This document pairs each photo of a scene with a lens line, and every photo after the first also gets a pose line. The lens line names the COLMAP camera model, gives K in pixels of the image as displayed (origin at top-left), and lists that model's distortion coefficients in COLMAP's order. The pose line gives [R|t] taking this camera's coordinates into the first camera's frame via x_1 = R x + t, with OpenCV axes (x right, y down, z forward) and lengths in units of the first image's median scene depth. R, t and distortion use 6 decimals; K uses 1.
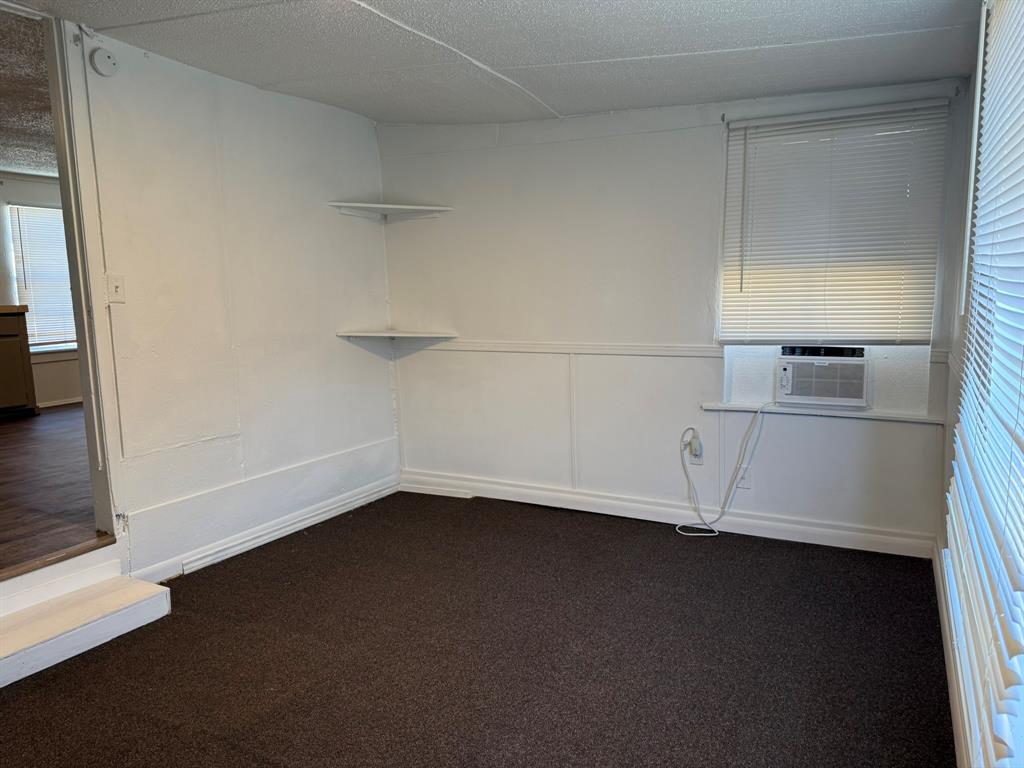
lens RADIAL K [[720.8, 0, 507.6], [0, 720.8, 377.7], [0, 0, 1]] dist [0.089944, -0.120845]
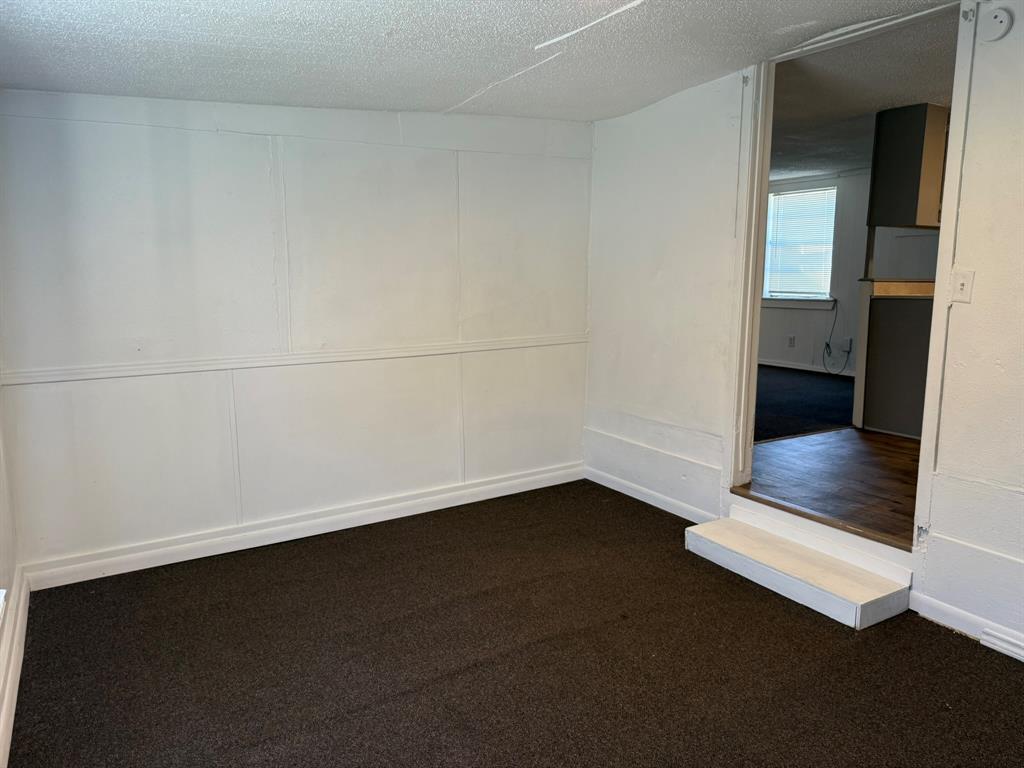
lens RADIAL K [[720.8, 0, 507.6], [0, 720.8, 377.7], [0, 0, 1]] dist [0.089944, -0.120845]
pose [[-0.516086, 0.133452, -0.846077, 0.523131], [-0.102521, 0.971063, 0.215701, -0.150706], [0.850379, 0.198060, -0.487470, 0.995588]]
